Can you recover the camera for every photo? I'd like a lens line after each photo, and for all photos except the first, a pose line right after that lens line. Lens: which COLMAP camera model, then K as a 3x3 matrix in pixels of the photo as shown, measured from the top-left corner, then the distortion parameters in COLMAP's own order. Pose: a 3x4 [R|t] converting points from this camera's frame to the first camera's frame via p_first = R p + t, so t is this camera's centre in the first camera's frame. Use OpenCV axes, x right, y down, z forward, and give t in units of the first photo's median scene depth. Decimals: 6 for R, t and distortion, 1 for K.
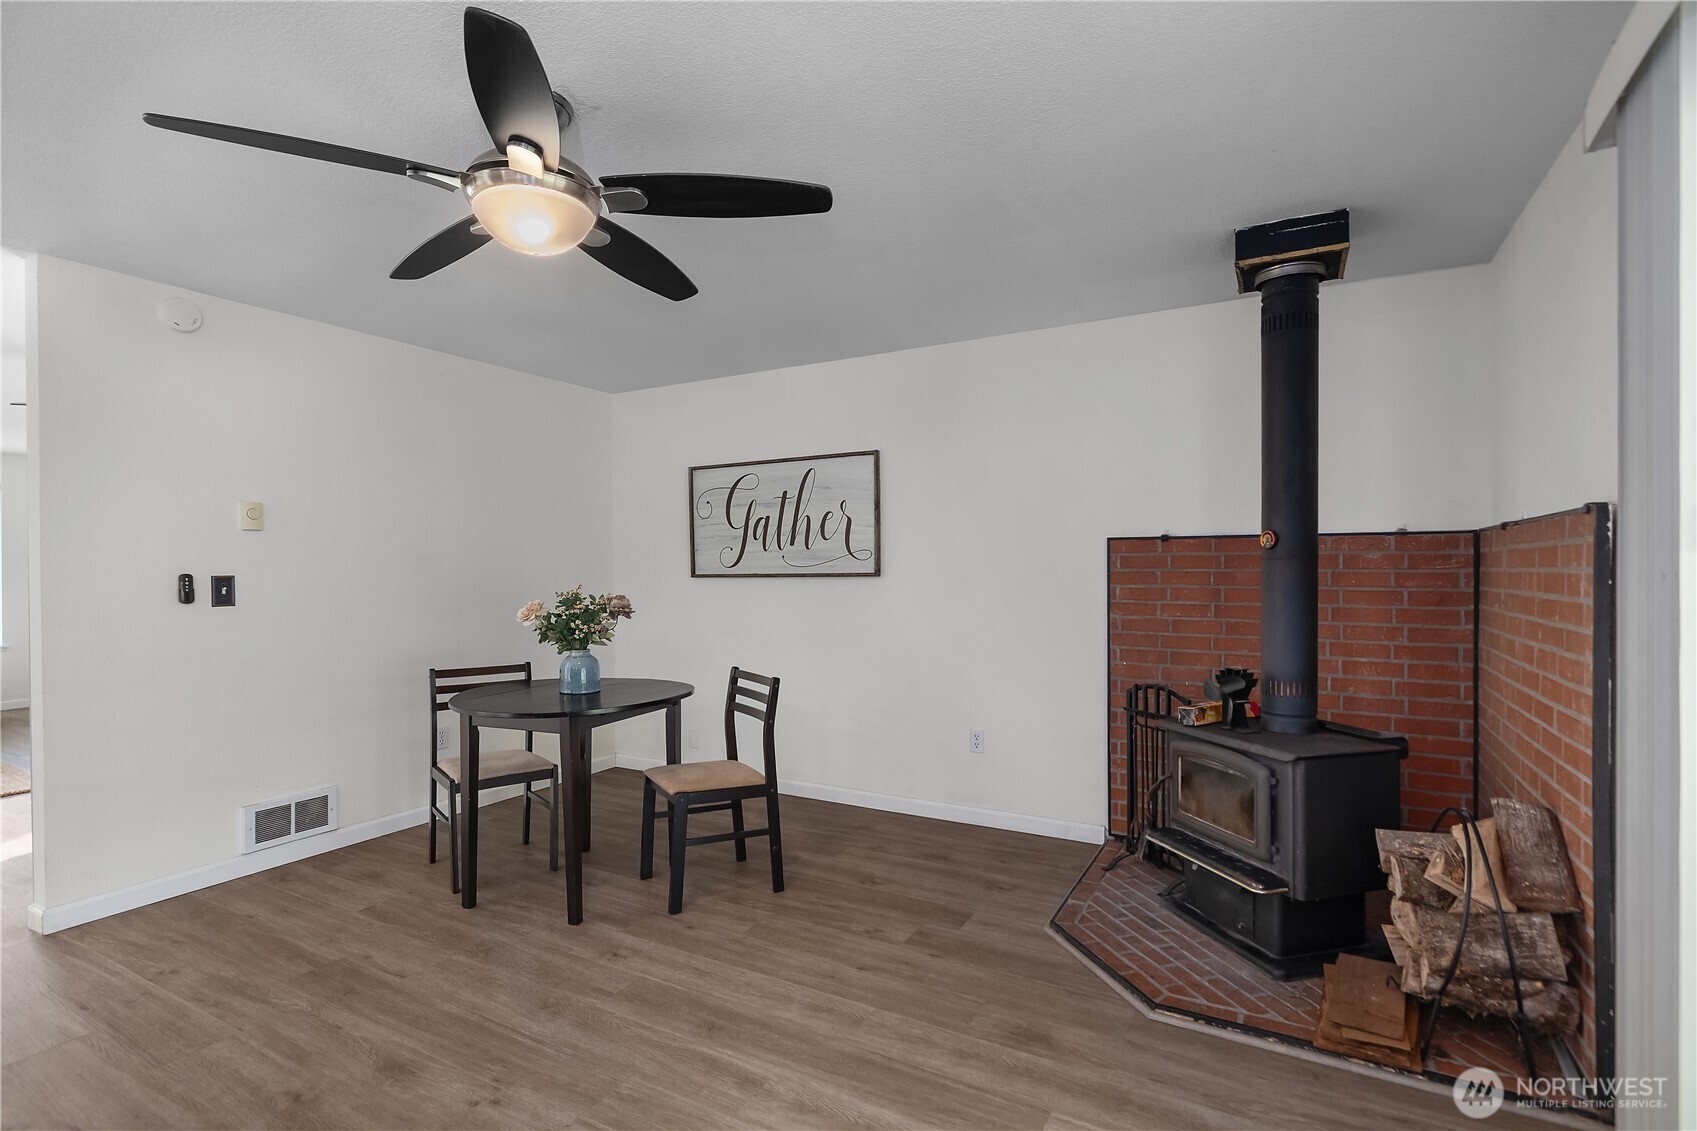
lens RADIAL K [[793.0, 0, 817.1], [0, 793.0, 570.2], [0, 0, 1]] dist [-0.001904, -0.000626]
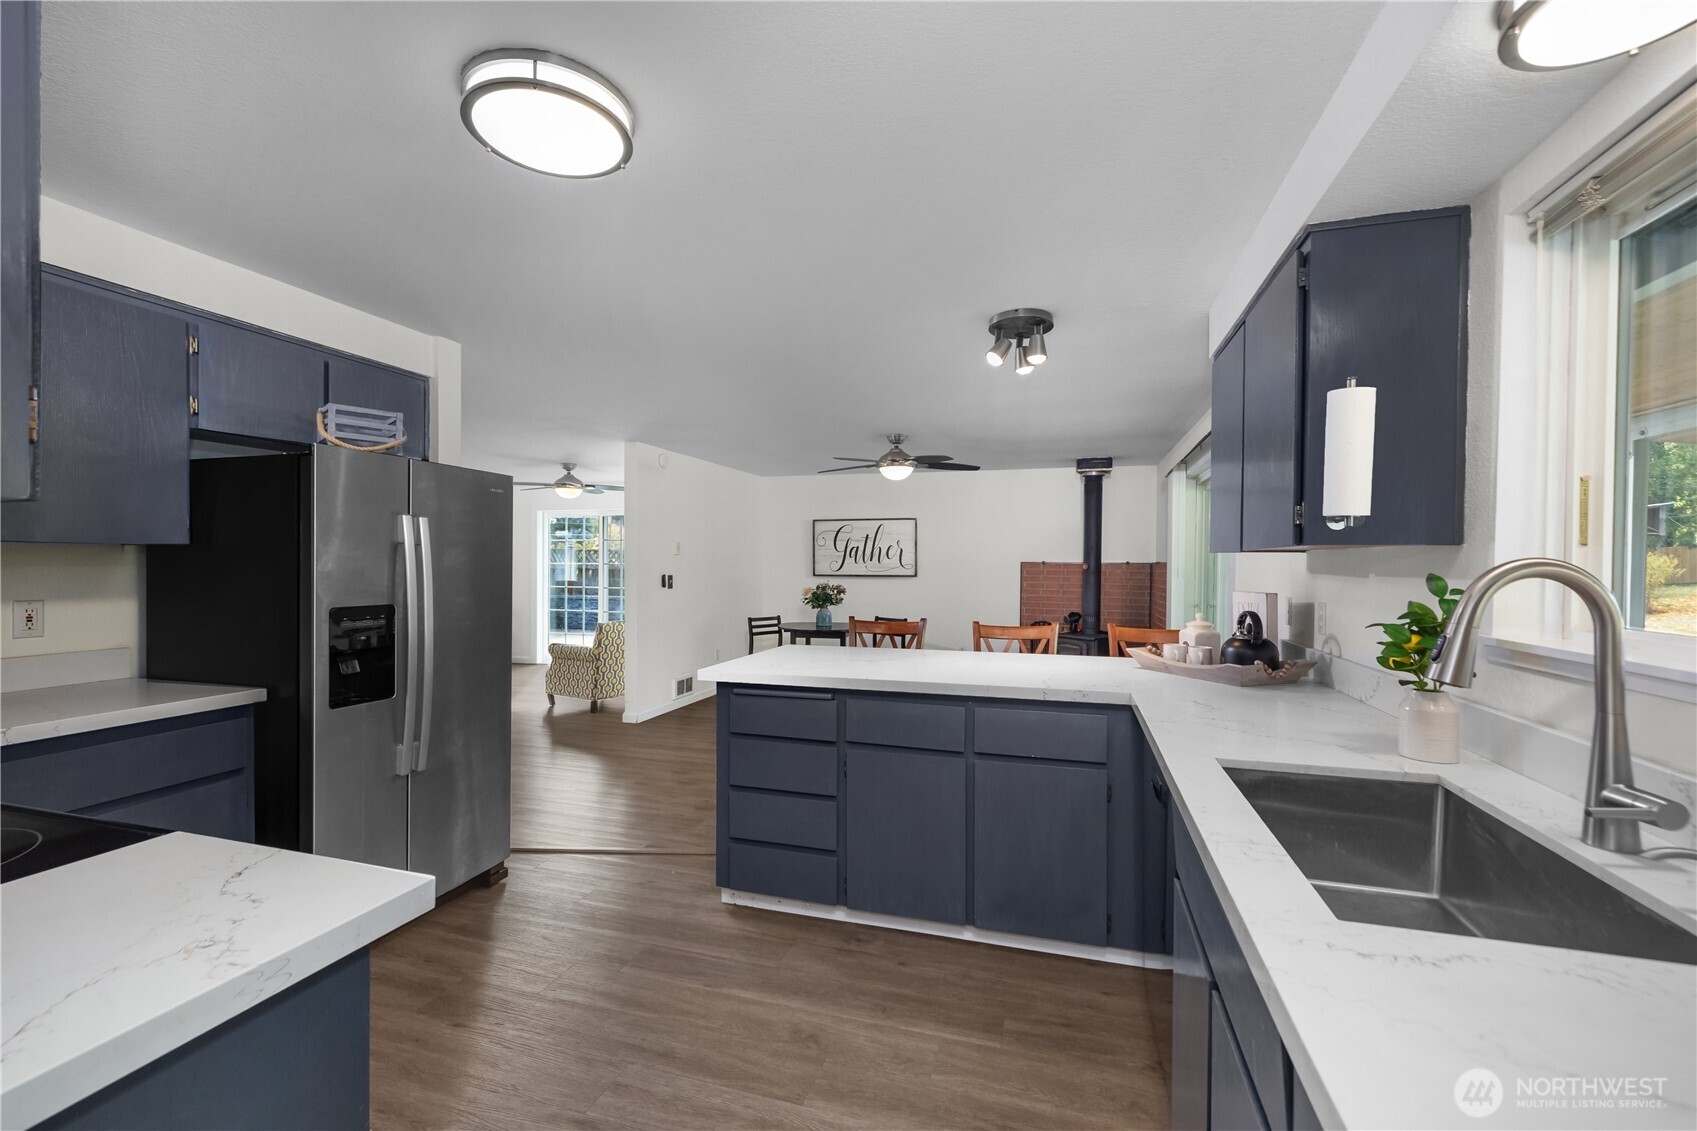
lens RADIAL K [[716.9, 0, 848.6], [0, 716.9, 570.0], [0, 0, 1]] dist [0.001573, 0.000301]
pose [[0.969500, 0.010499, 0.244866, -0.686708], [-0.012882, 0.999884, 0.008131, -0.028627], [-0.244752, -0.011037, 0.969523, -0.996732]]
